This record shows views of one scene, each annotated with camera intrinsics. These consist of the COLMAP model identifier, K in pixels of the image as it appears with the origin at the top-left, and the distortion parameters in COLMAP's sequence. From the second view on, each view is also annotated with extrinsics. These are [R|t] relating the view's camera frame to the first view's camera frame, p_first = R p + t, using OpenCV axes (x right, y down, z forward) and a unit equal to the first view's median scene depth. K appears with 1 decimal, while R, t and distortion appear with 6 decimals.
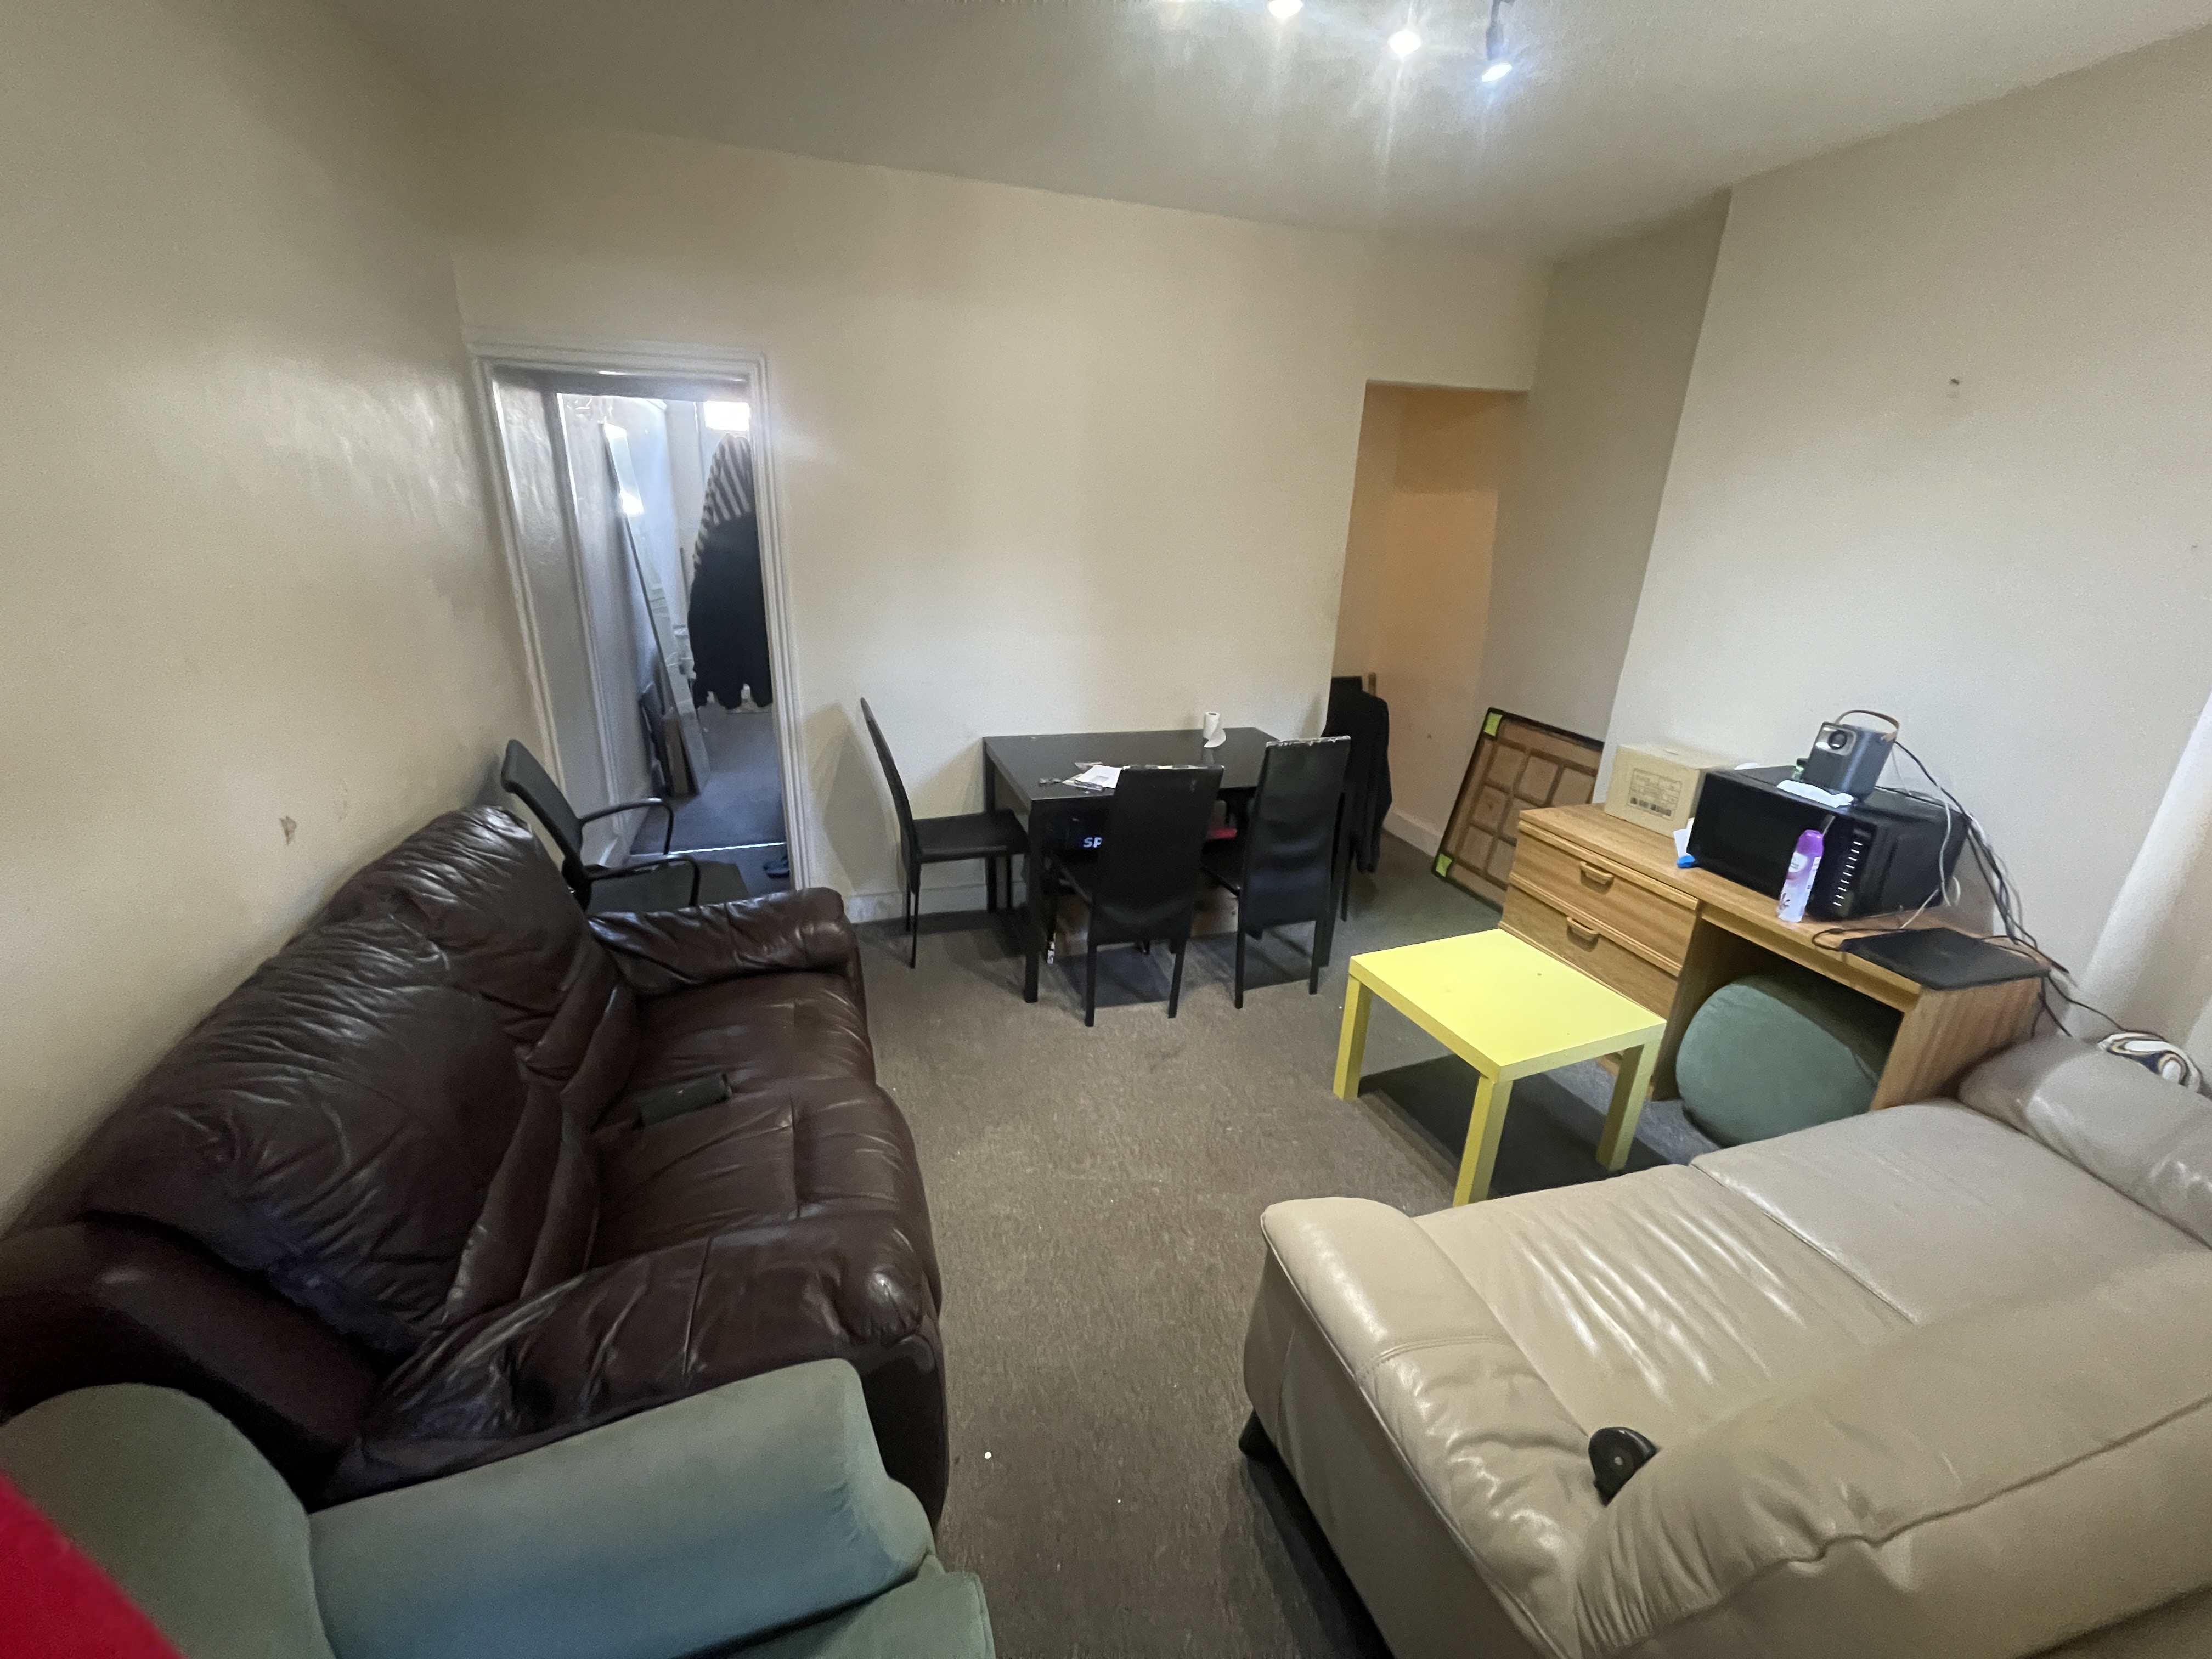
lens RADIAL K [[892.3, 0, 1091.4], [0, 892.3, 824.4], [0, 0, 1]] dist [-0.001650, -0.000088]
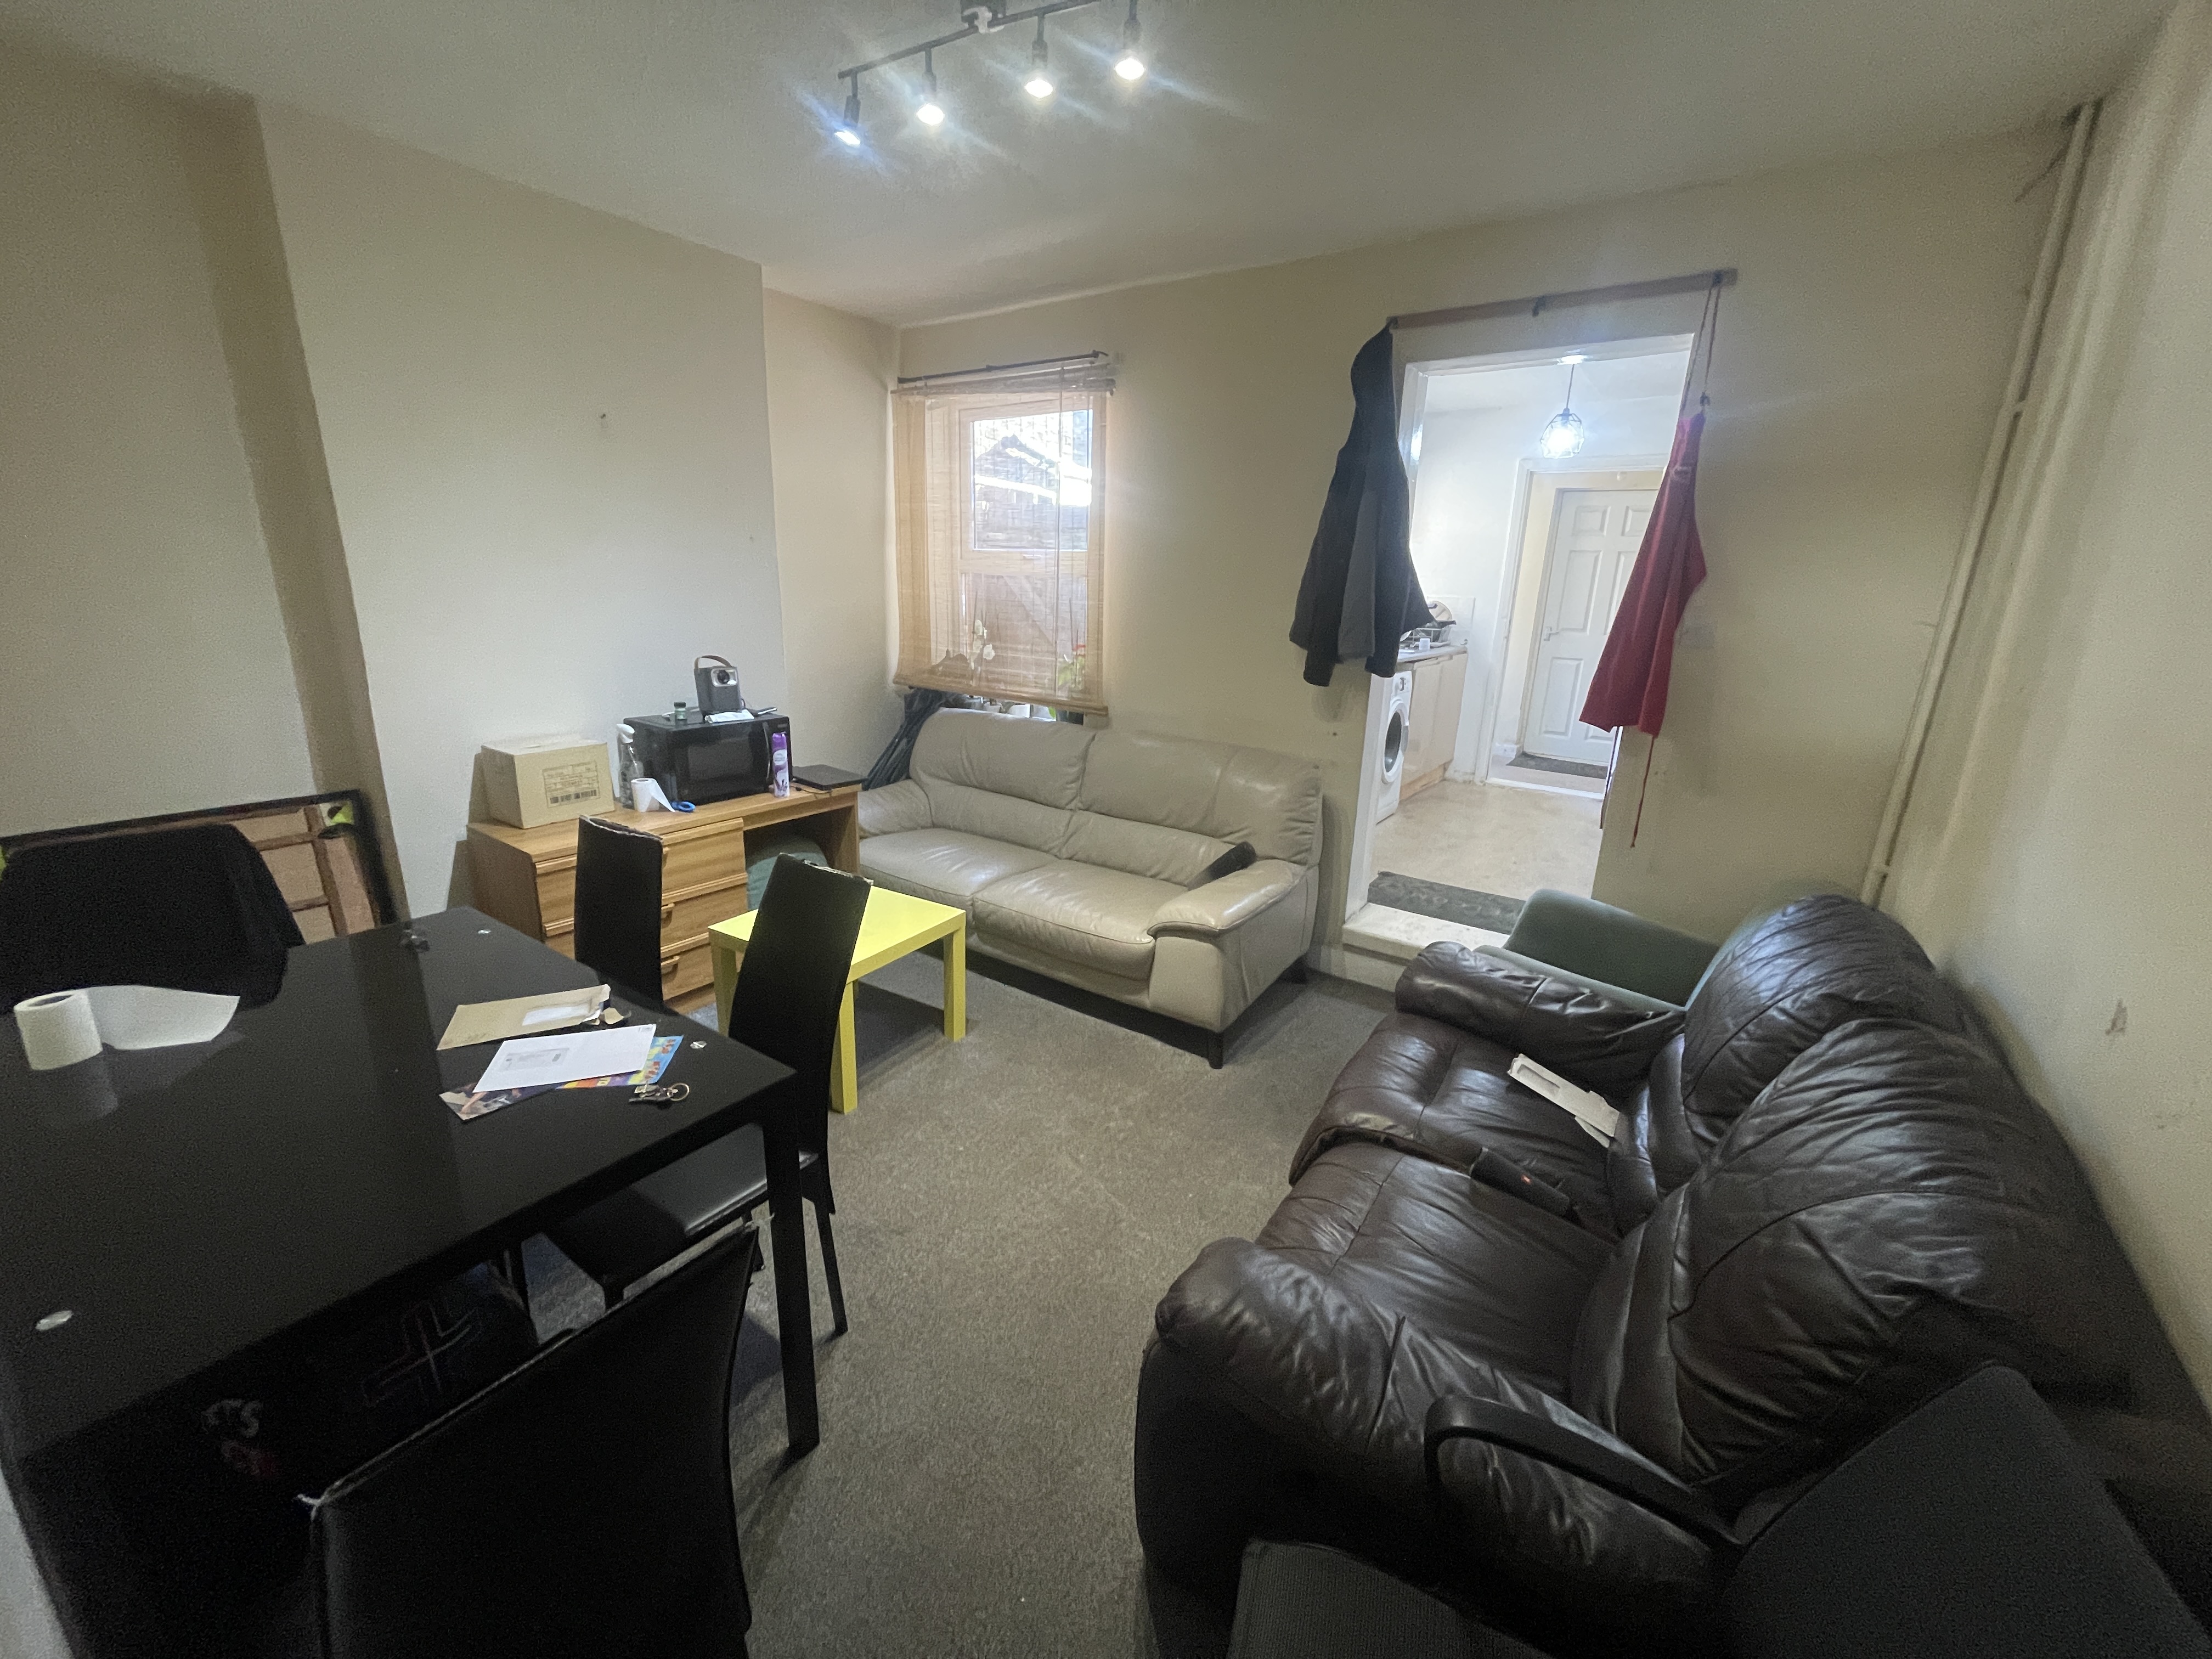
lens RADIAL K [[892.3, 0, 1091.4], [0, 892.3, 824.4], [0, 0, 1]] dist [-0.001650, -0.000088]
pose [[-0.609271, -0.261429, 0.748628, -0.571118], [0.217451, 0.852816, 0.474785, -0.395930], [-0.762564, 0.452062, -0.462748, 1.180558]]
